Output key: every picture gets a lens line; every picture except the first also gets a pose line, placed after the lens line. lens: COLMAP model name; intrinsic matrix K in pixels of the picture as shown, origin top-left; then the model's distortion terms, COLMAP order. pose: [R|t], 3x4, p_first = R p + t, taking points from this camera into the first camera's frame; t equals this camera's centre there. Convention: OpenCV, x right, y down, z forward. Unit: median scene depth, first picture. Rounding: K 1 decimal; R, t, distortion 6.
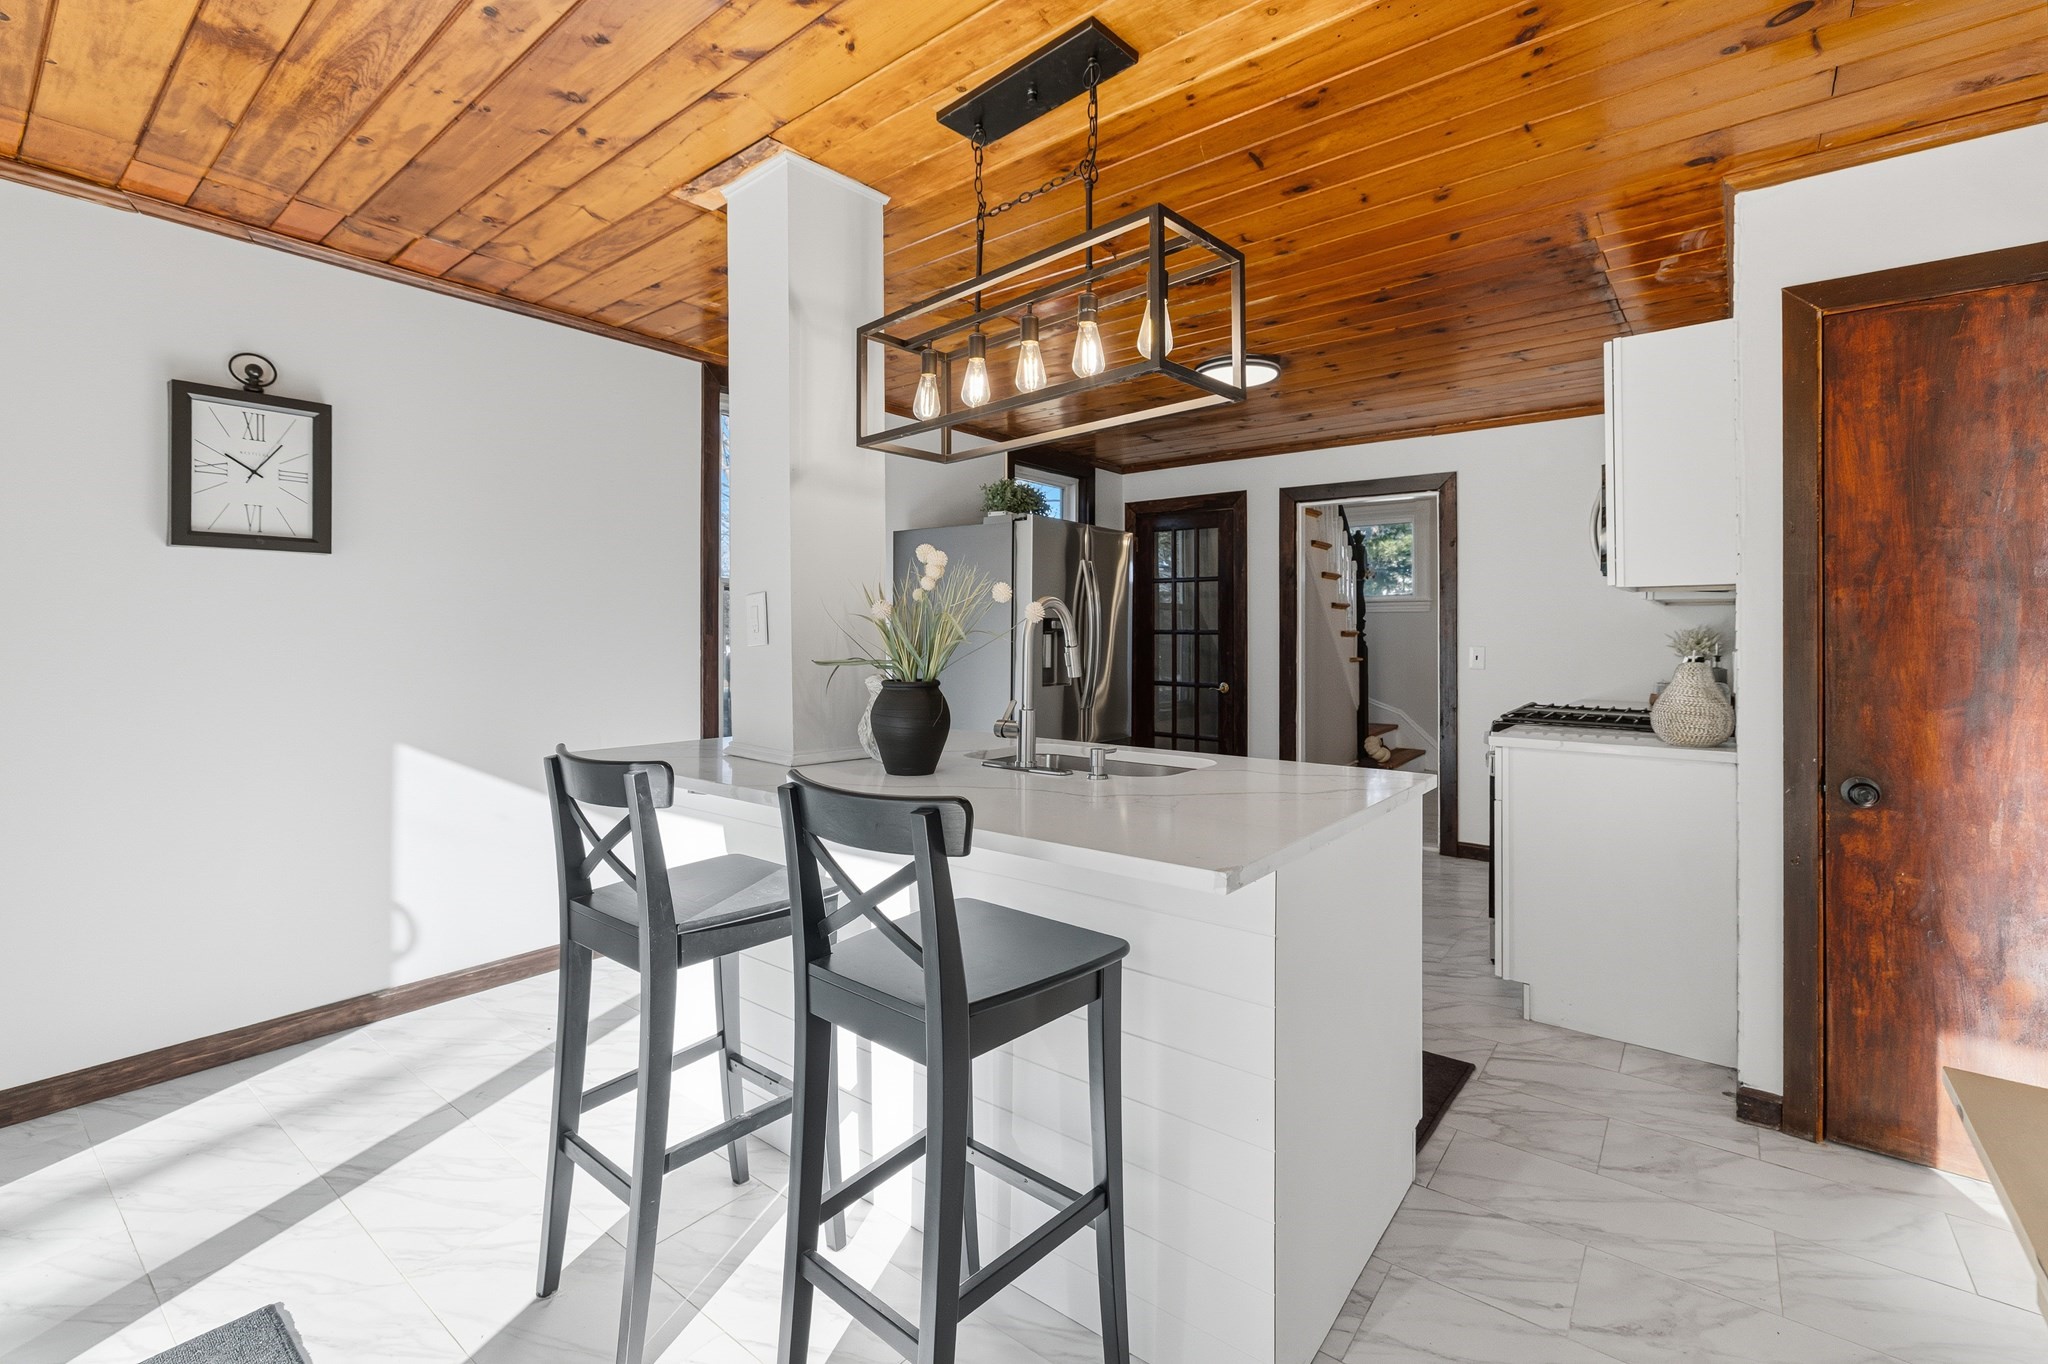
lens RADIAL K [[871.8, 0, 1013.6], [0, 871.8, 642.7], [0, 0, 1]] dist [0.002992, 0.000551]
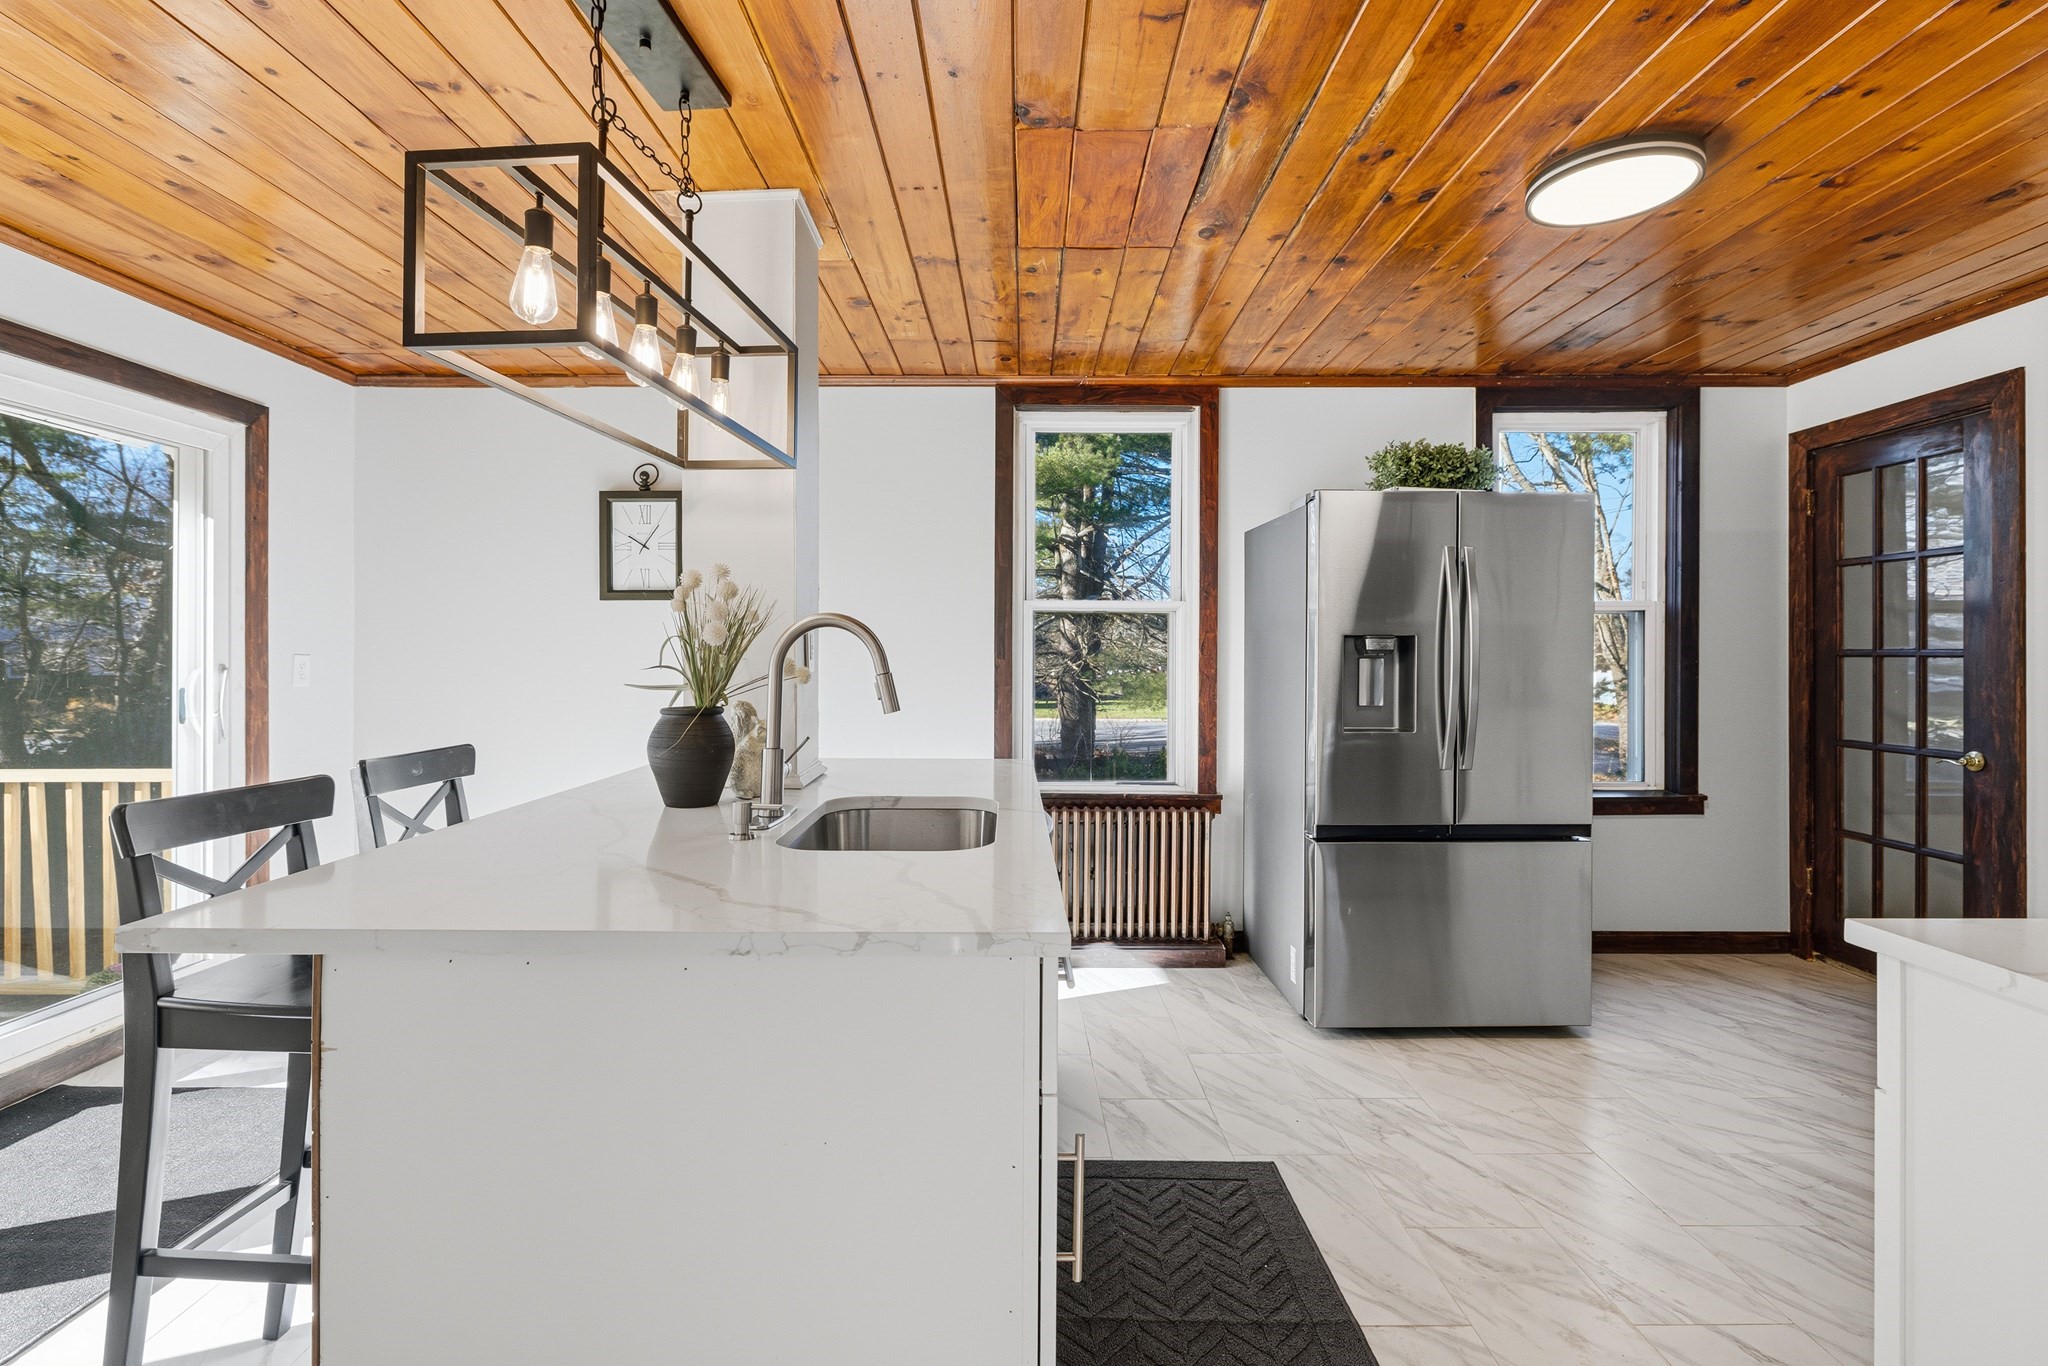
lens RADIAL K [[940.0, 0, 1020.3], [0, 940.0, 665.6], [0, 0, 1]] dist [-0.000250, -0.000170]
pose [[0.623640, 0.002951, -0.781706, 0.870139], [-0.008774, 0.999956, -0.003225, 0.000371], [0.781663, 0.008870, 0.623638, 0.624632]]
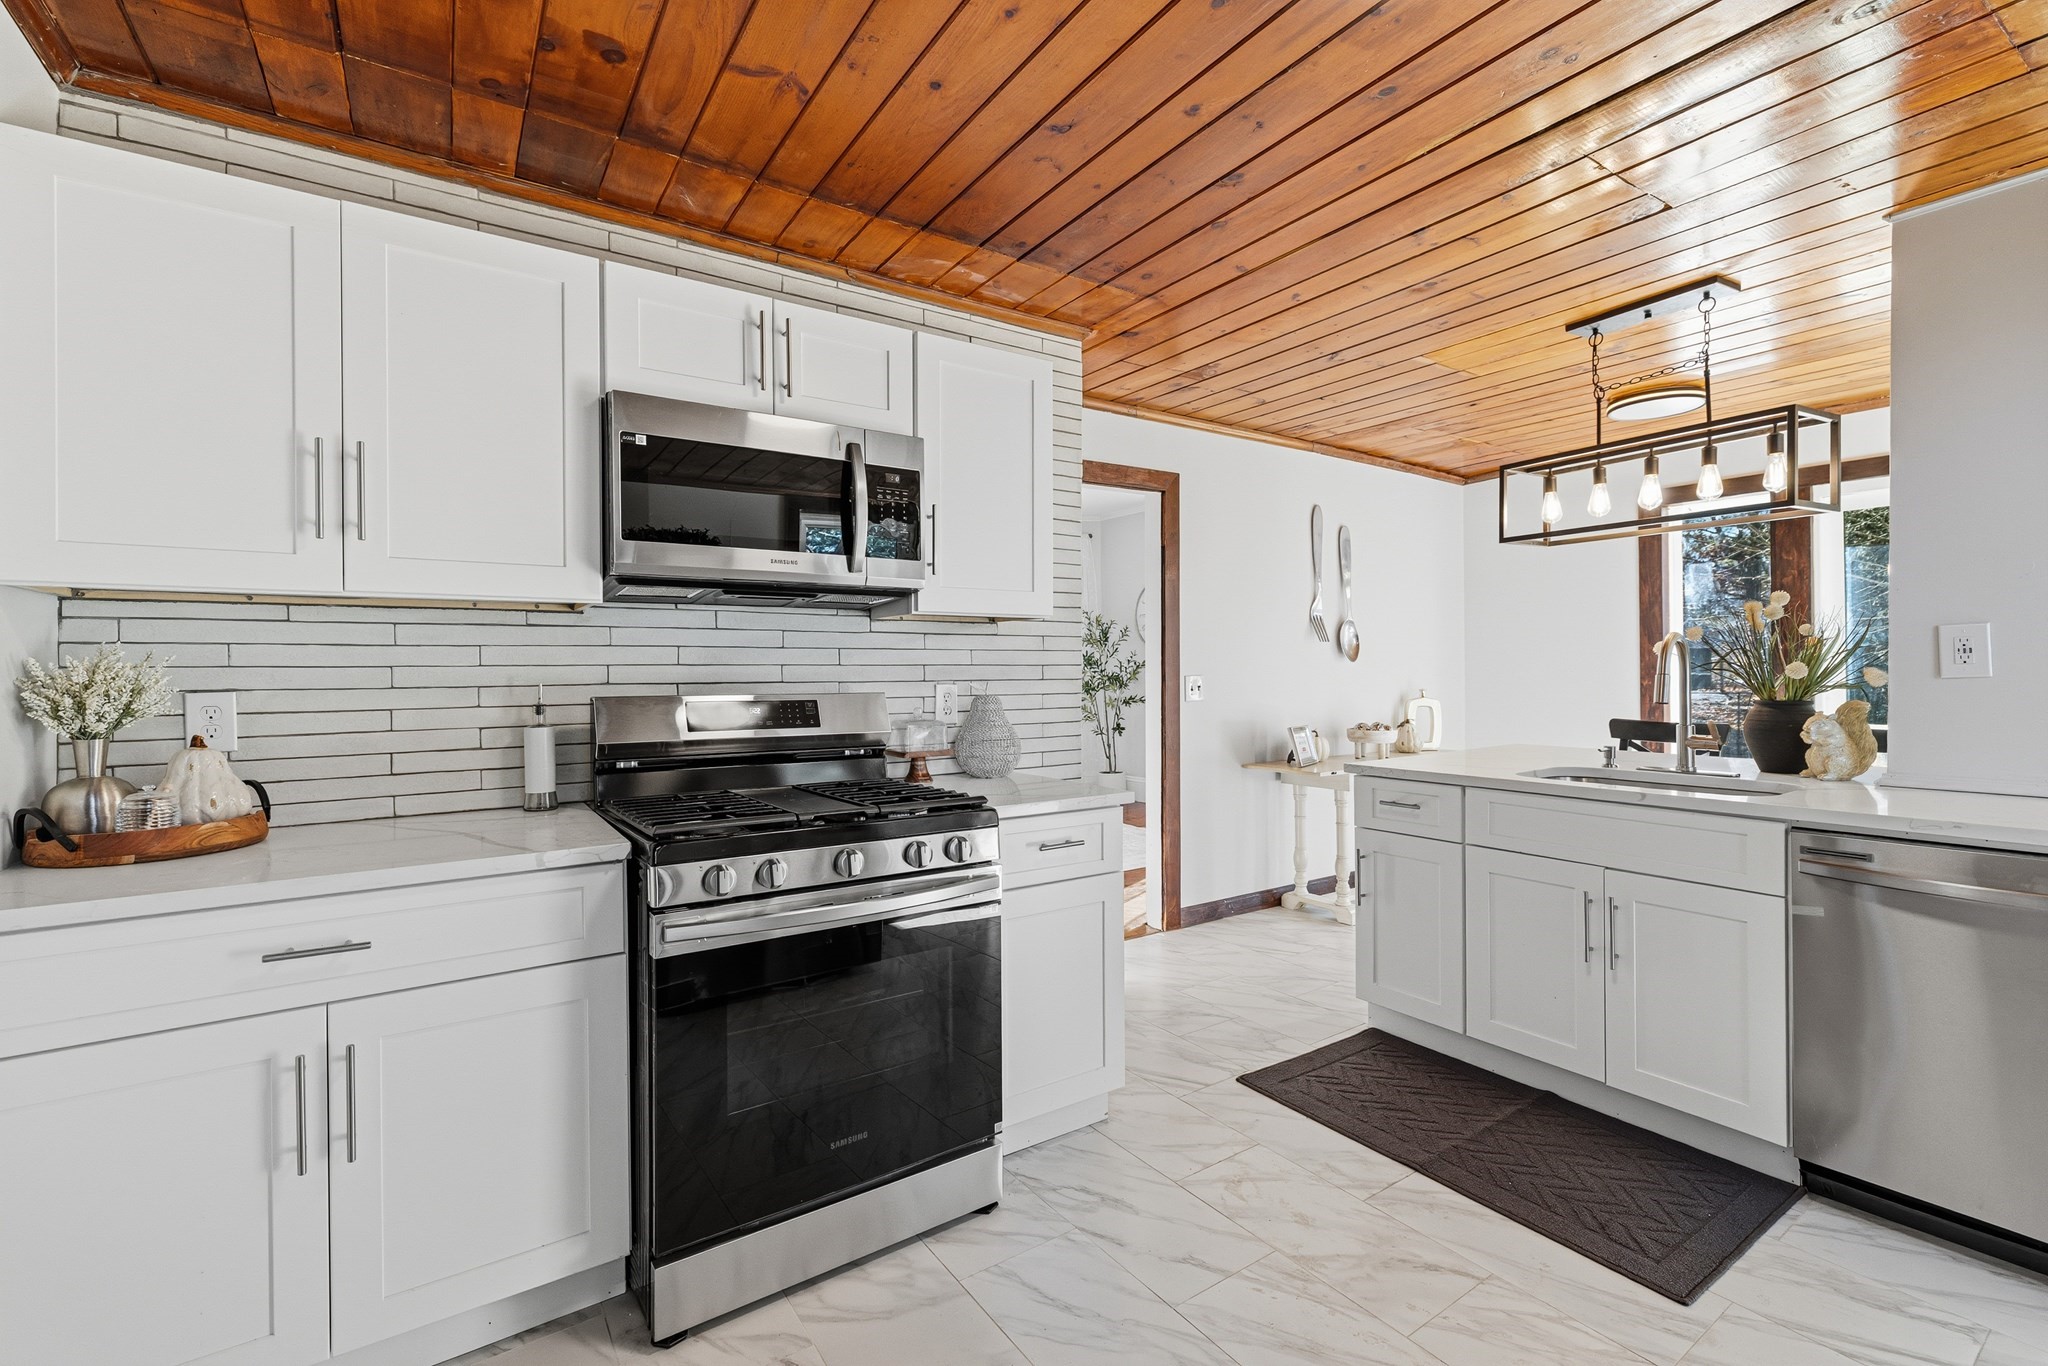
lens RADIAL K [[882.8, 0, 1024.7], [0, 882.8, 670.1], [0, 0, 1]] dist [0.002212, 0.000333]
pose [[-0.954752, 0.003220, 0.297384, 0.538652], [0.006575, 0.999926, 0.010282, -0.021601], [-0.297329, 0.011772, -0.954703, 2.481540]]
